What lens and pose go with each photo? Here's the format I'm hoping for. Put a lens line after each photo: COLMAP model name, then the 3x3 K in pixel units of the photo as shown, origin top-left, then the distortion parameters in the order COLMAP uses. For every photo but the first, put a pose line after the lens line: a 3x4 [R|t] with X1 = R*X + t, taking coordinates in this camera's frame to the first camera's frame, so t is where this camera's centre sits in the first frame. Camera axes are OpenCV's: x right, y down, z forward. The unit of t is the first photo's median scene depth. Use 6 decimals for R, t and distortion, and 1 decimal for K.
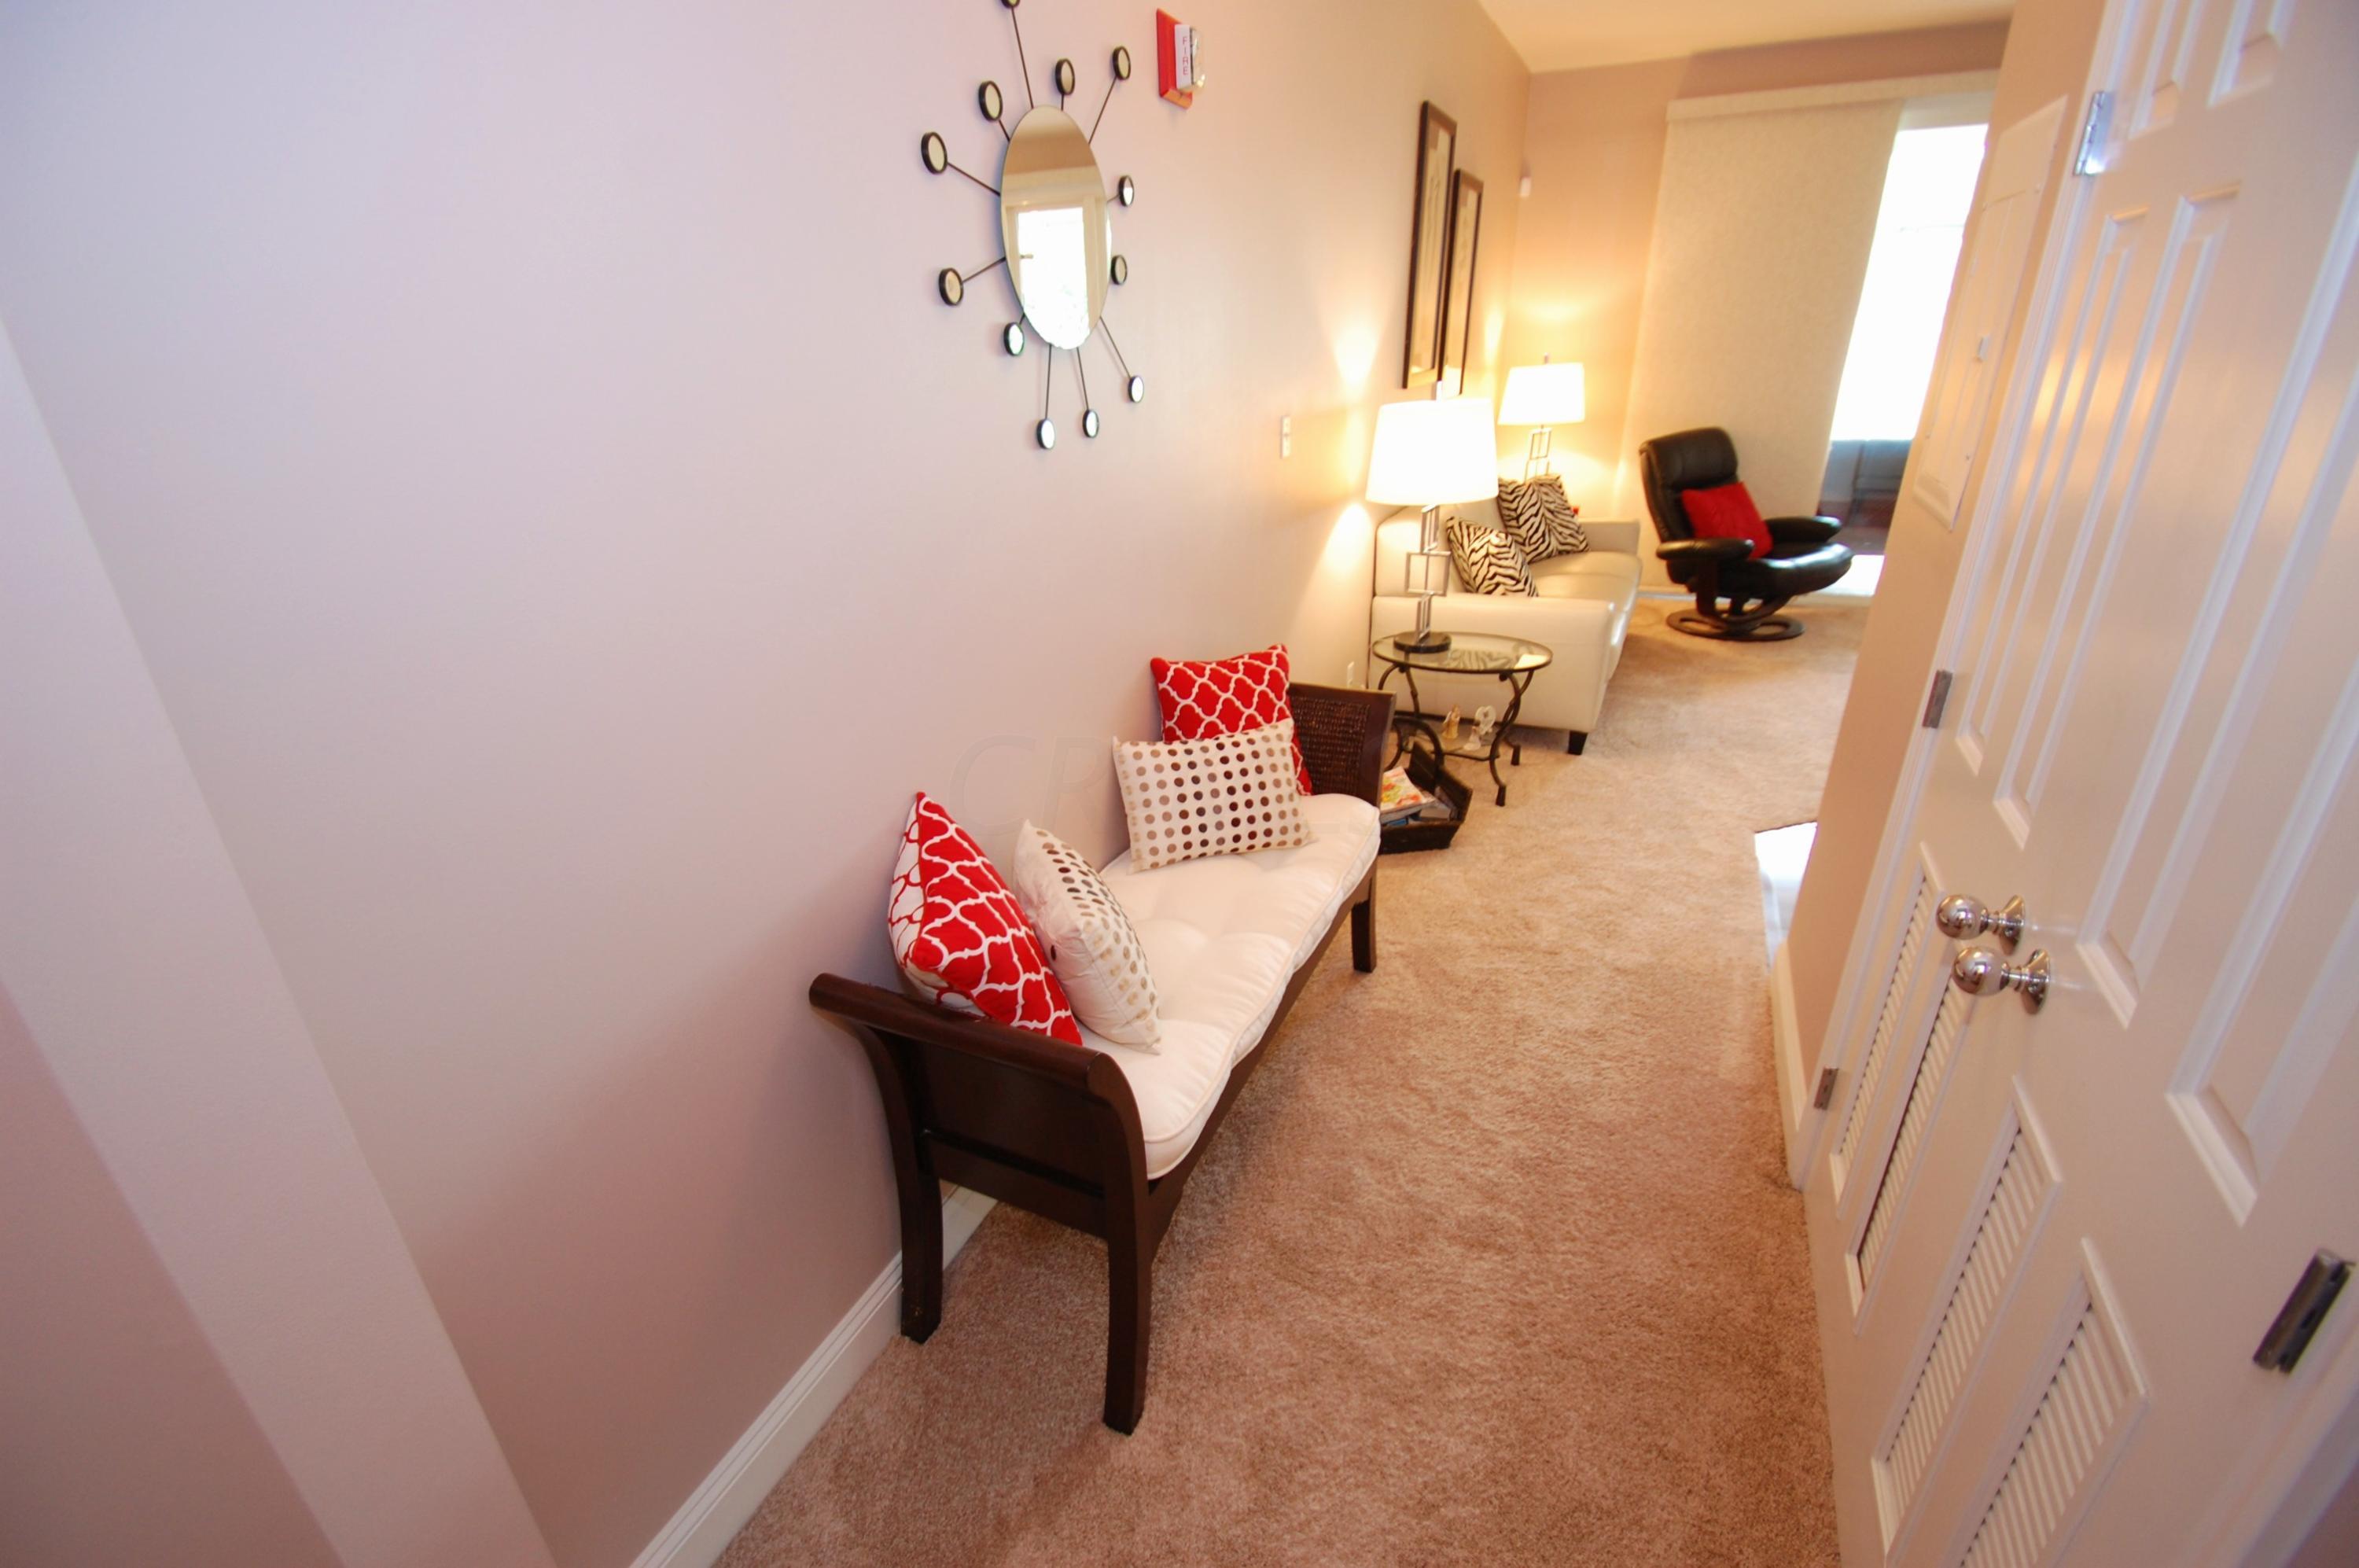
lens RADIAL K [[1036.6, 0, 1146.2], [0, 1036.6, 811.4], [0, 0, 1]] dist [0.009829, -0.014949]
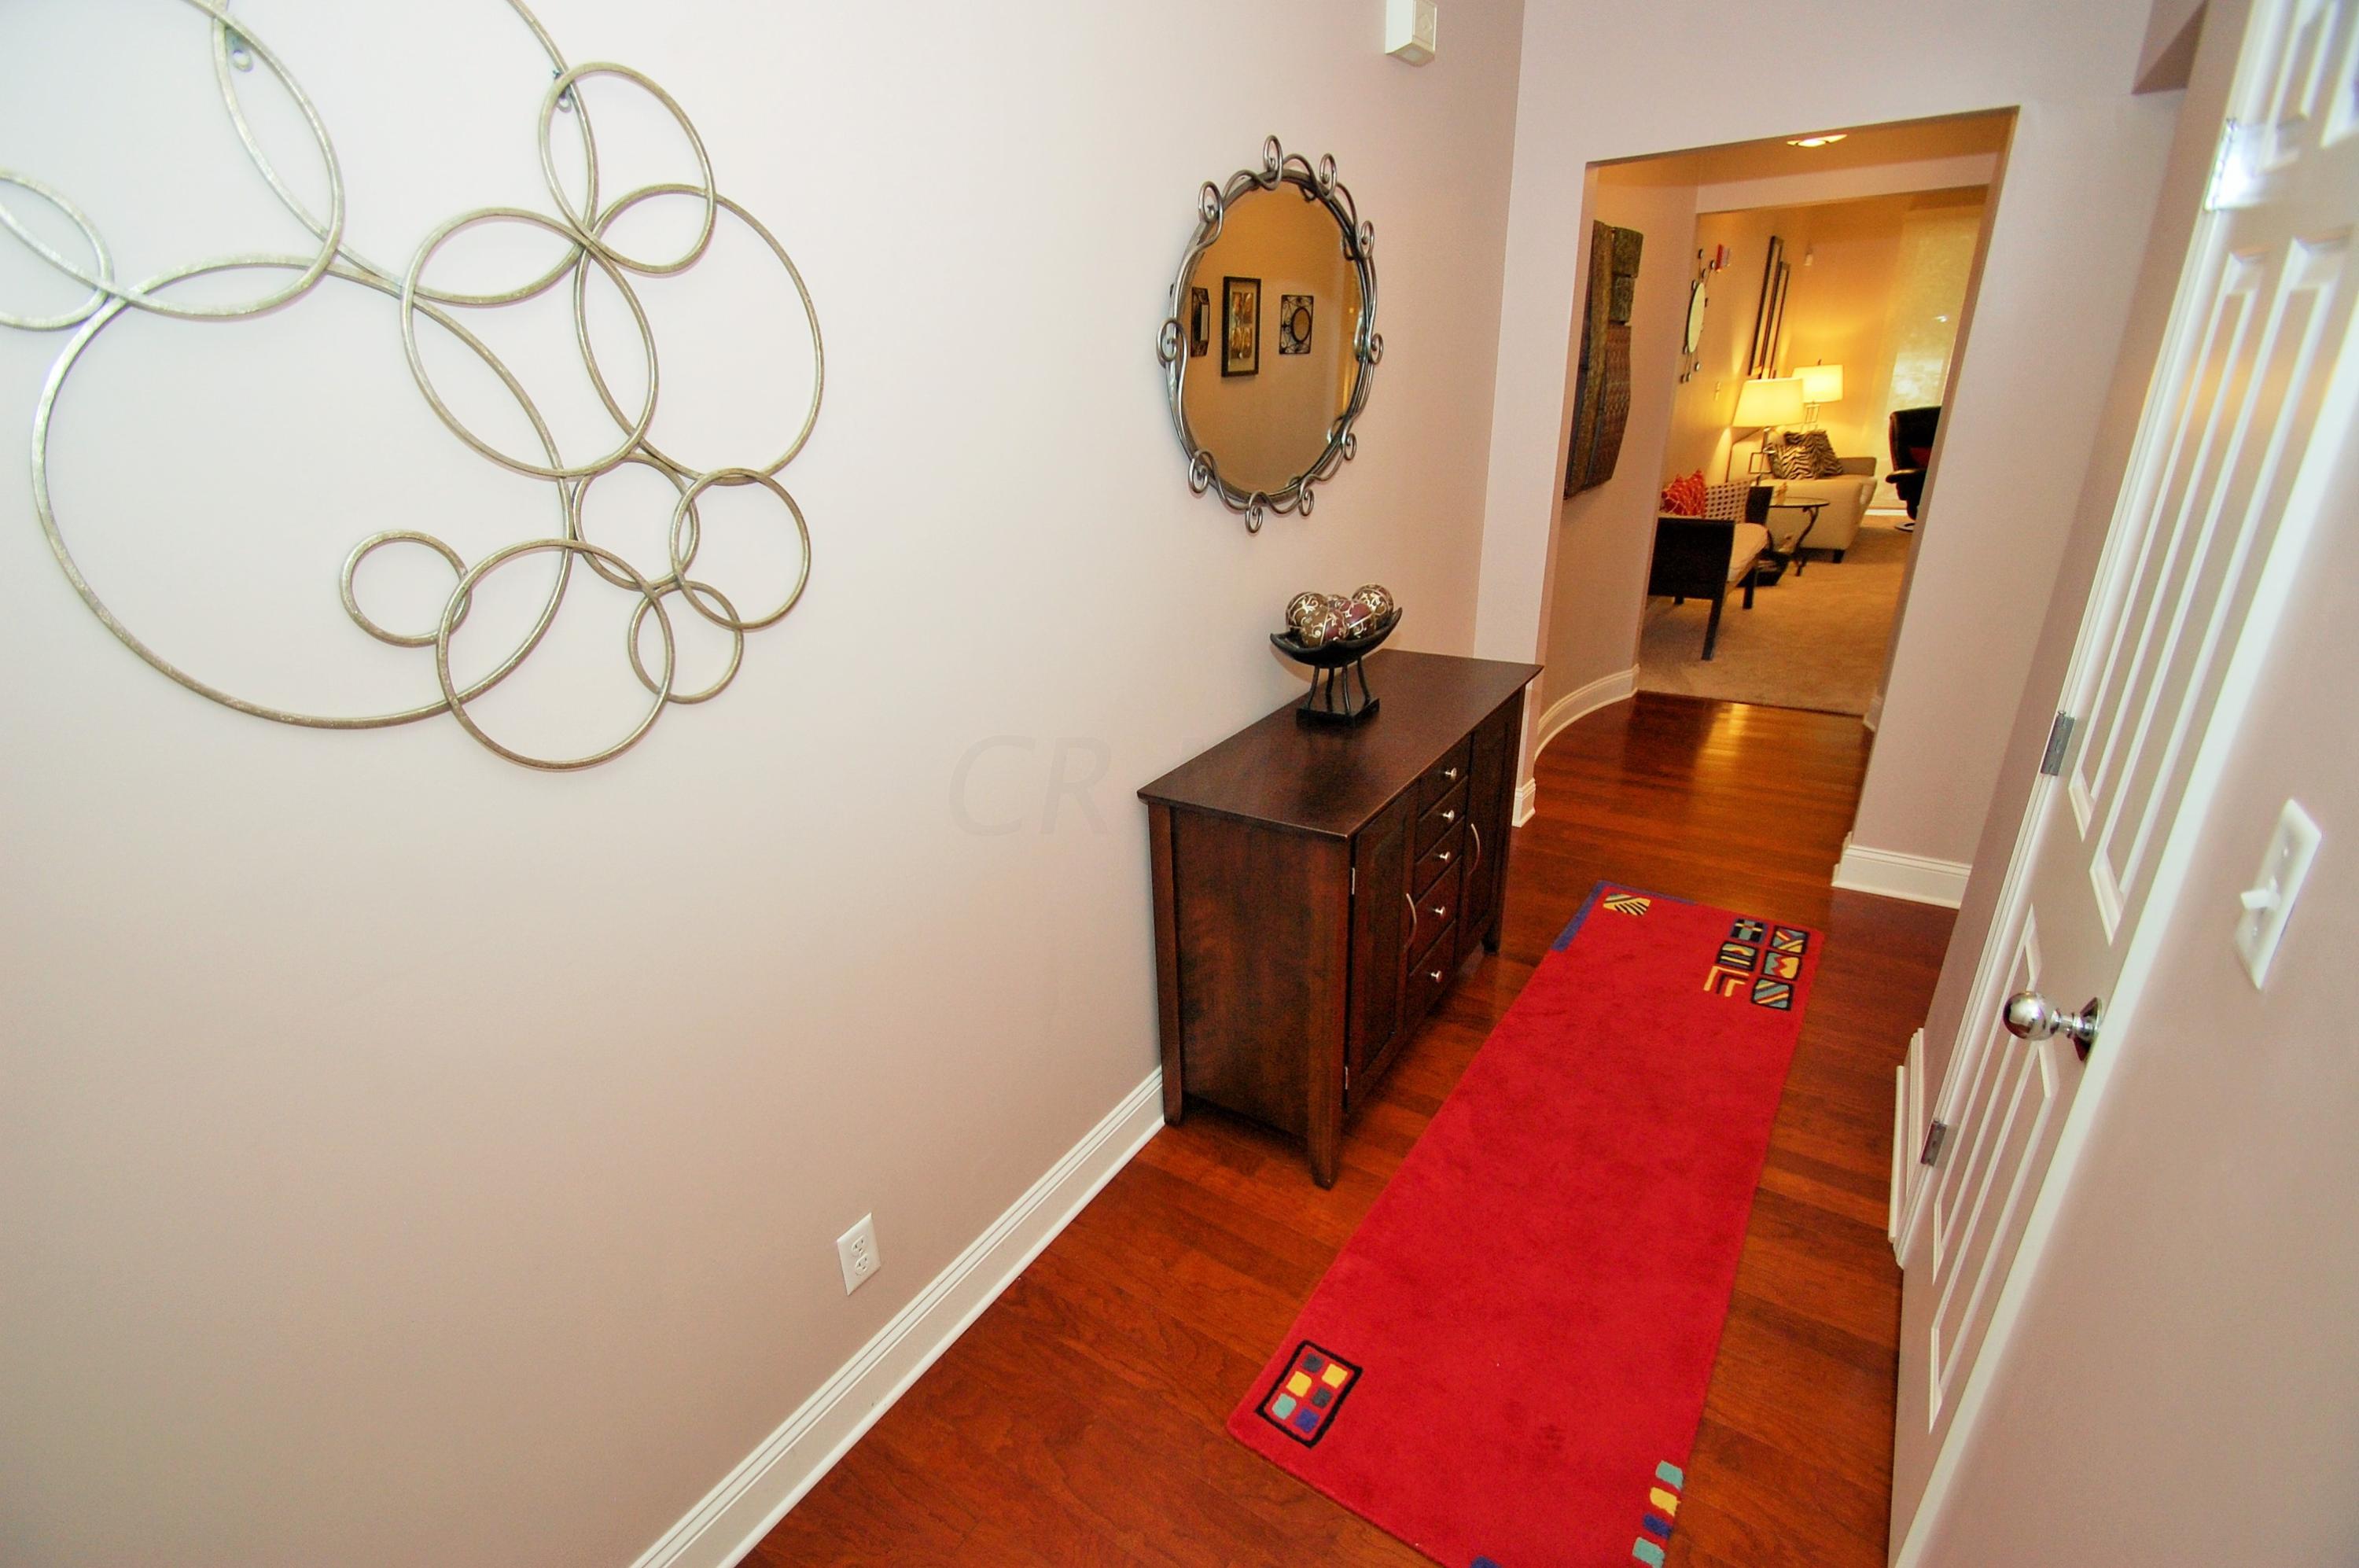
lens RADIAL K [[1036.6, 0, 1146.2], [0, 1036.6, 811.4], [0, 0, 1]] dist [0.009829, -0.014949]
pose [[0.986699, 0.053275, -0.153583, -0.530124], [-0.056537, 0.998257, -0.016948, 0.511645], [0.152412, 0.025406, 0.987990, -1.084139]]
